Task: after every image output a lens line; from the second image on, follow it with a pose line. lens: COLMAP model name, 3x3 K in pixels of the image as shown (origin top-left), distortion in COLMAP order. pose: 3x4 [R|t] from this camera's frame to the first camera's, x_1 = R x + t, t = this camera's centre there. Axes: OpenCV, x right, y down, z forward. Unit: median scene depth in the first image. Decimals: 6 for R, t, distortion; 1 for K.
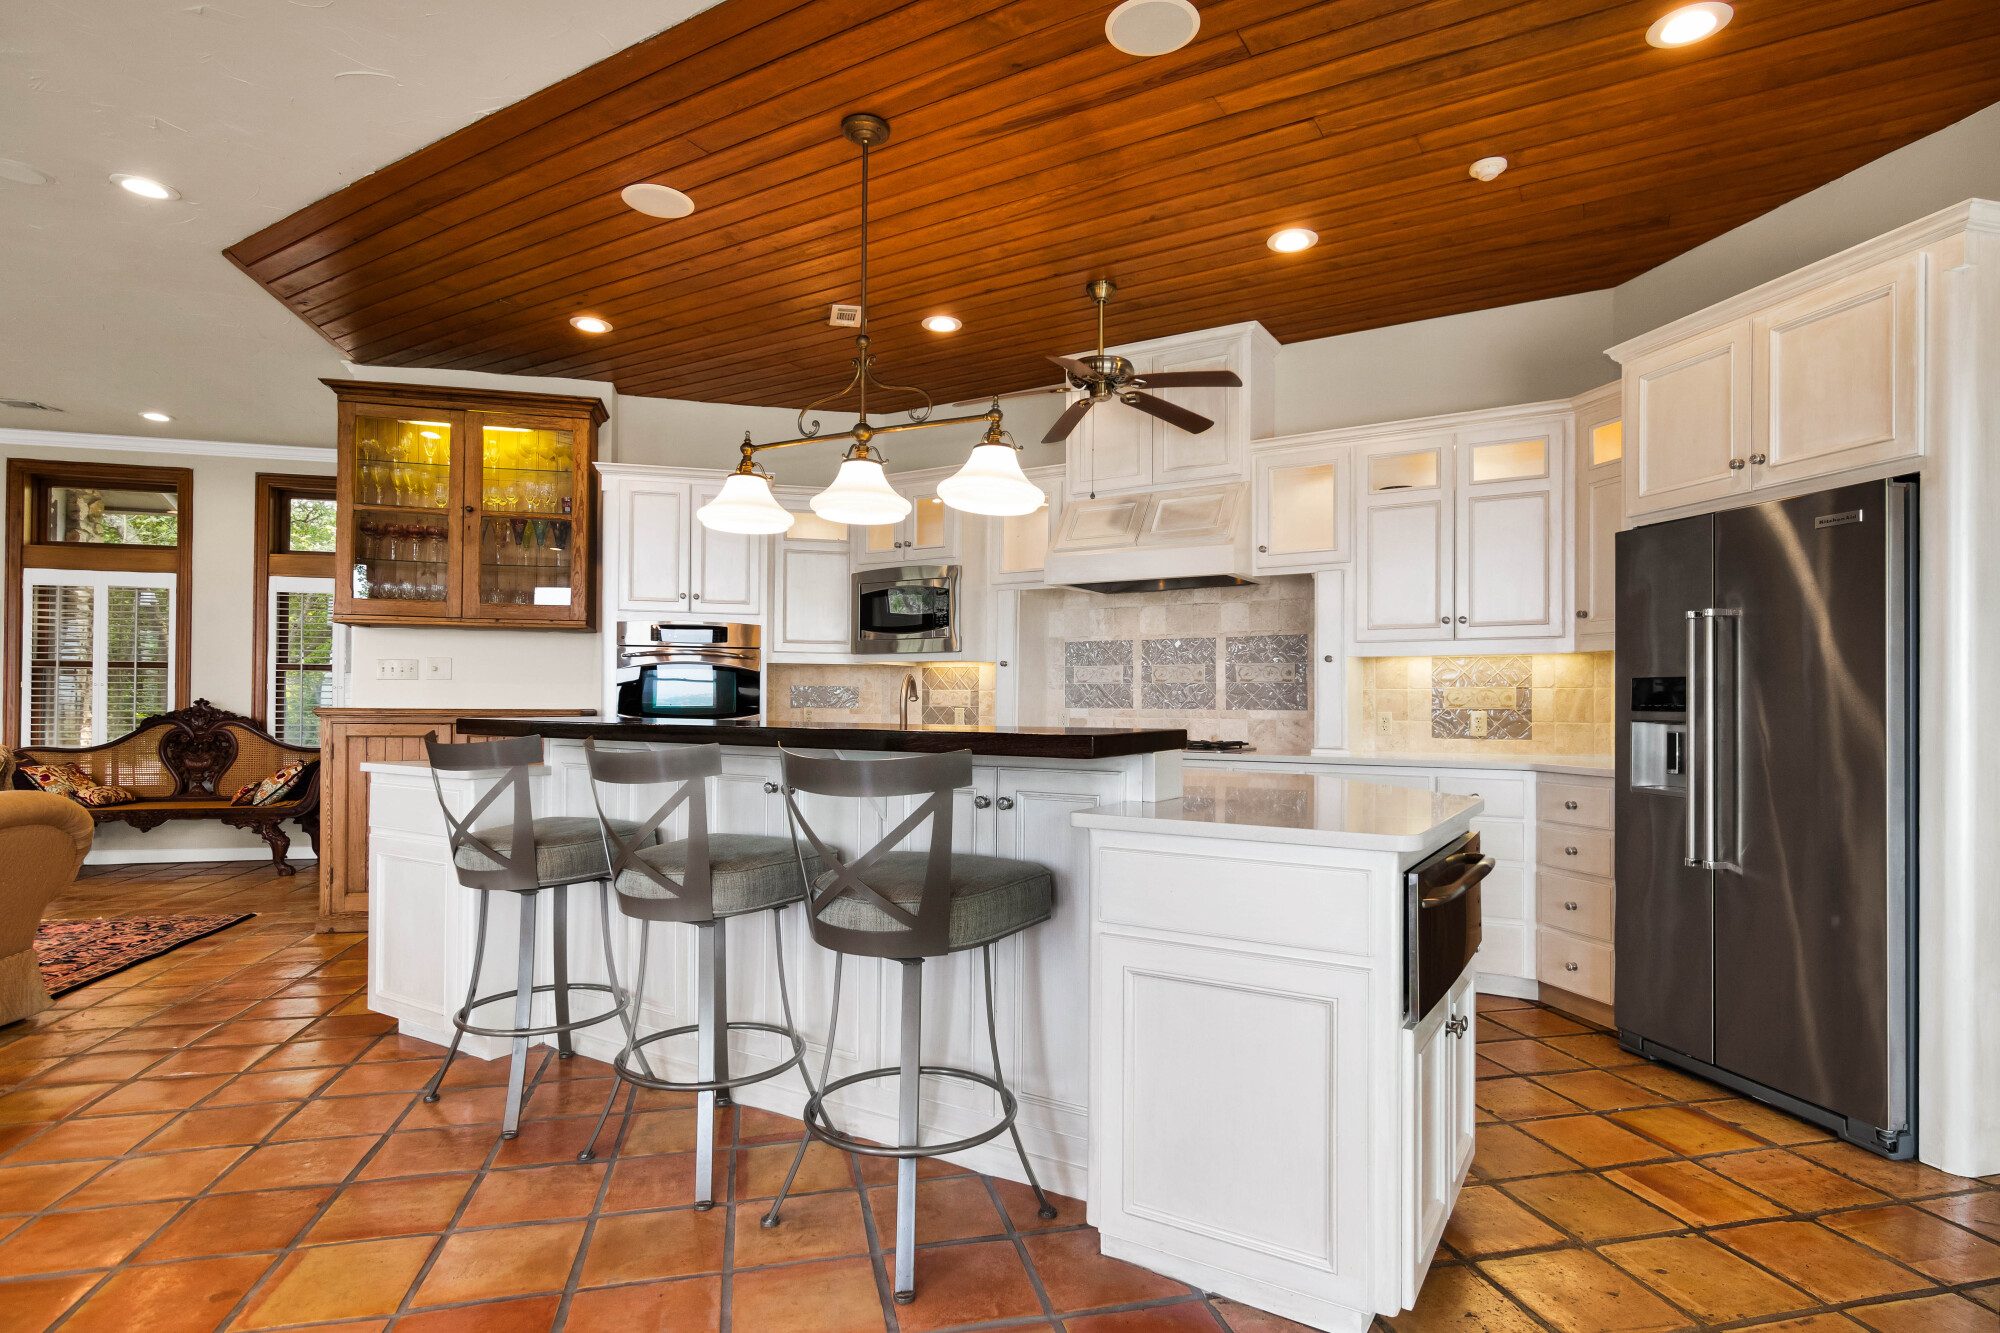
lens RADIAL K [[1025.1, 0, 999.4], [0, 1025.1, 692.1], [0, 0, 1]] dist [-0.001691, -0.000400]
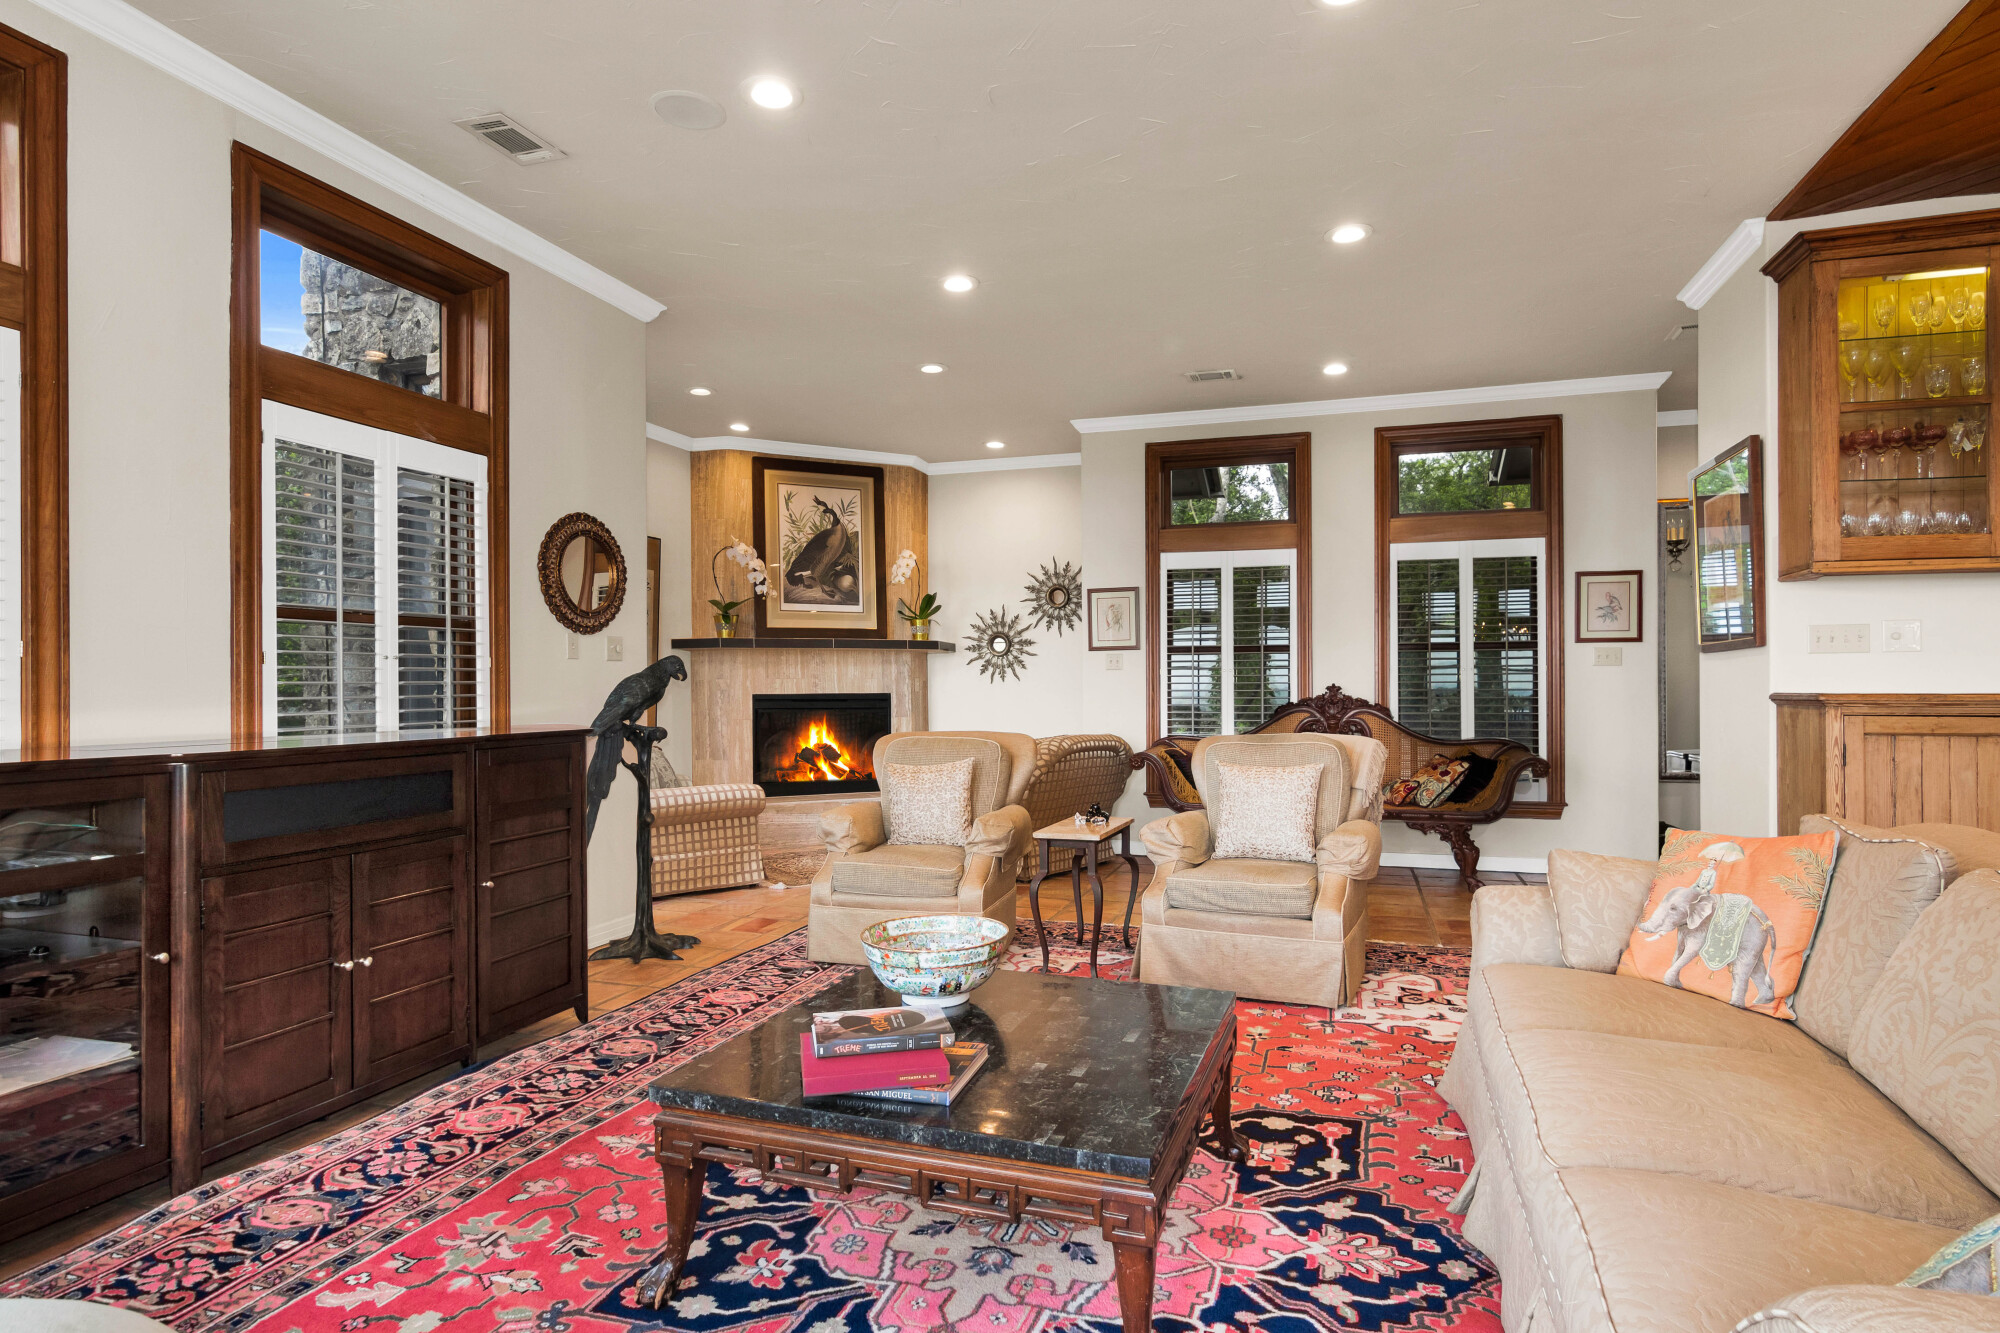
lens RADIAL K [[1041.3, 0, 1000.0], [0, 1041.3, 666.5], [0, 0, 1]] dist [-0.001139, 0.000370]
pose [[0.854855, -0.020001, -0.518482, -0.563097], [0.016907, 0.999800, -0.010692, -0.003967], [0.518592, 0.000374, 0.855022, 0.065212]]
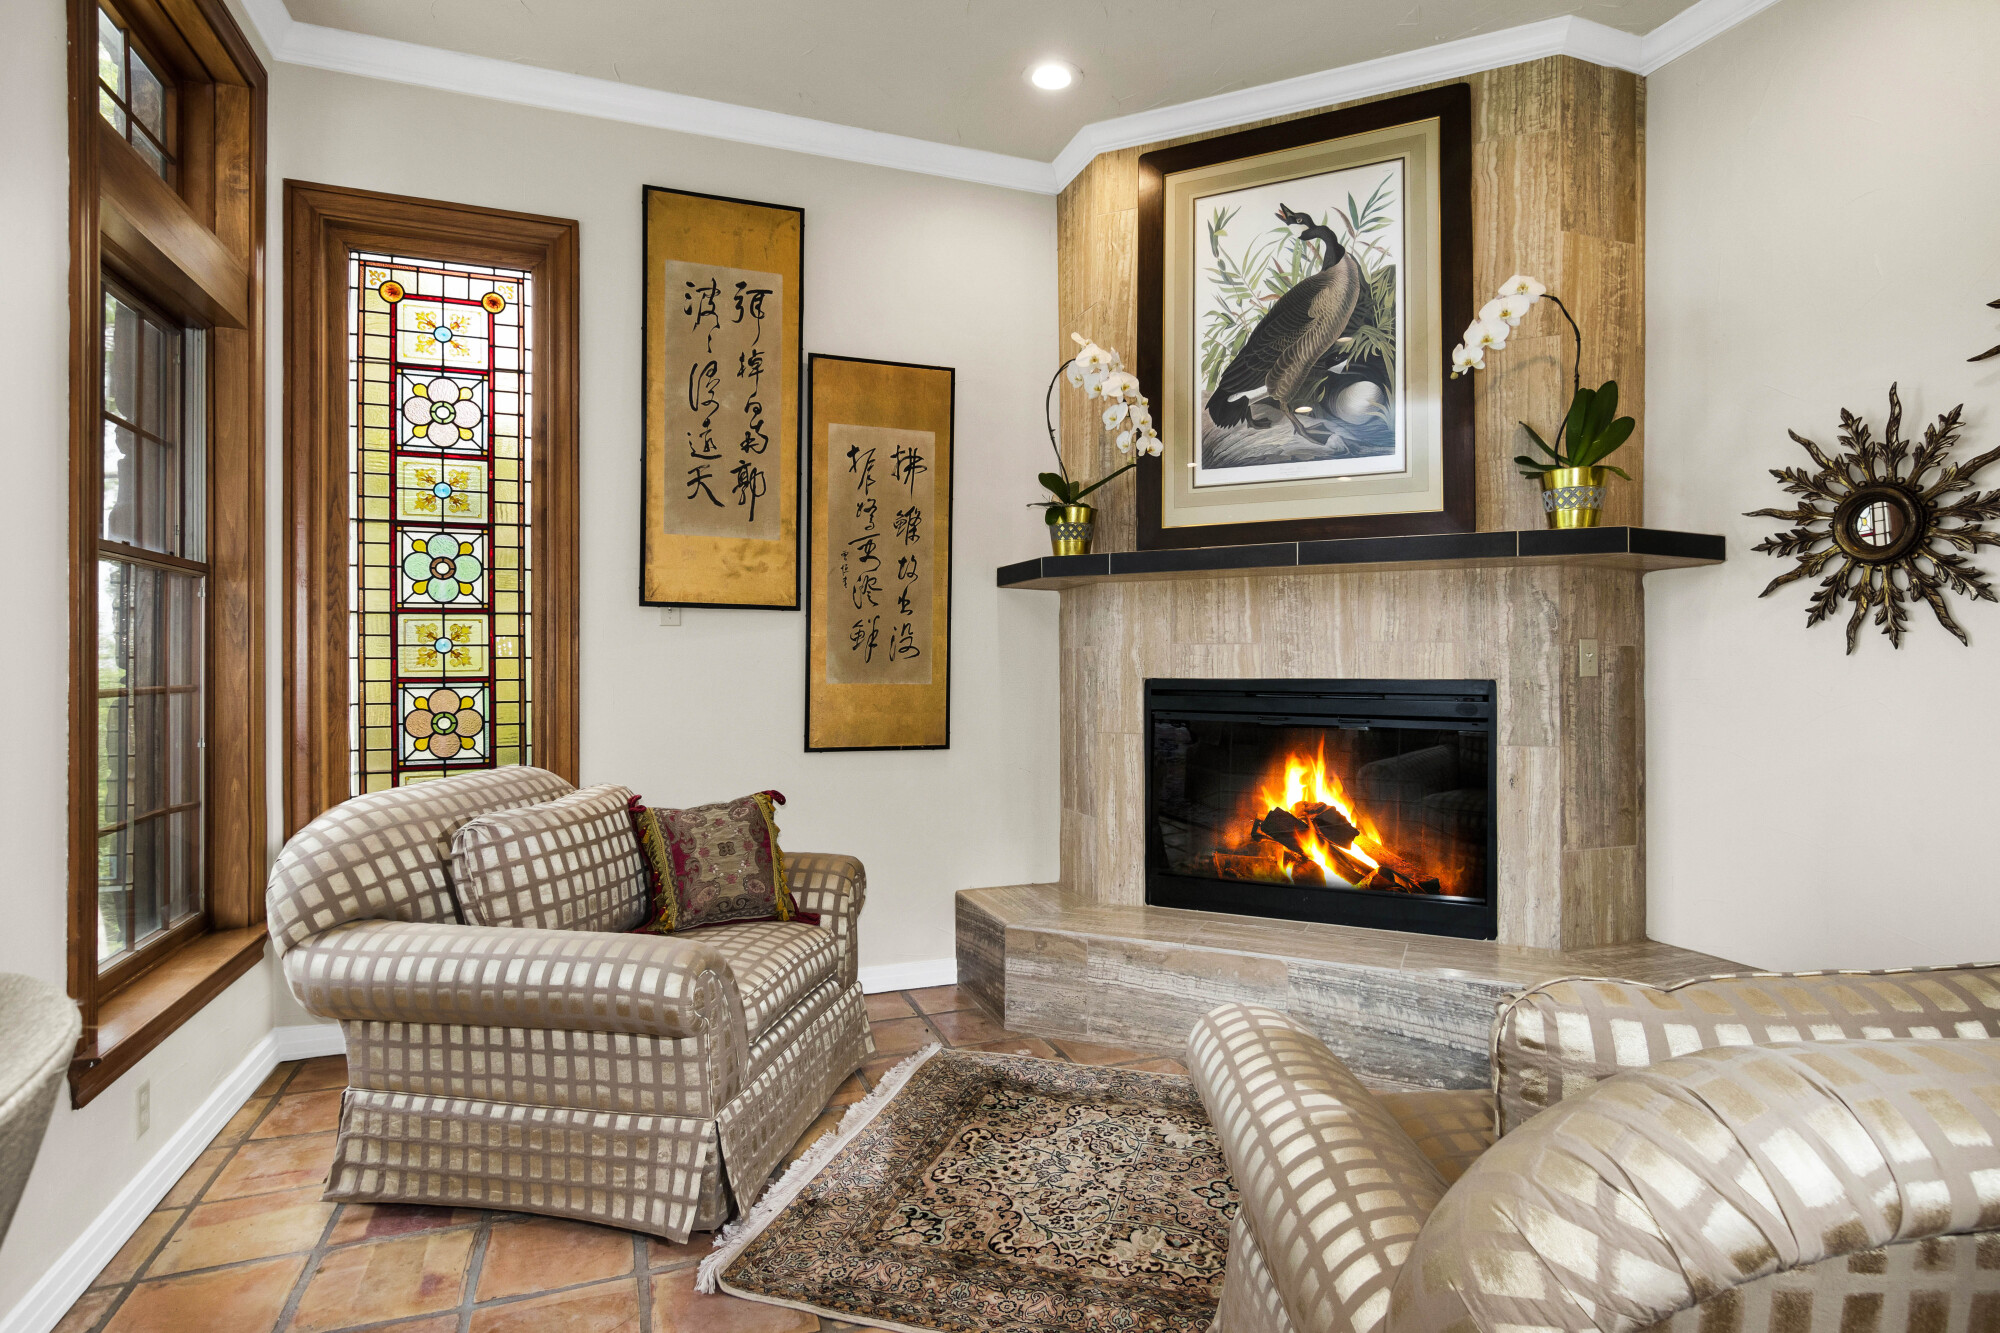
lens RADIAL K [[1063.9, 0, 1000.0], [0, 1063.9, 666.5], [0, 0, 1]] dist [-0.014399, -0.000331]
pose [[0.117038, -0.013833, -0.993031, -0.847830], [0.010617, 0.999863, -0.012677, 0.008395], [0.993071, -0.009059, 0.117169, 0.717431]]
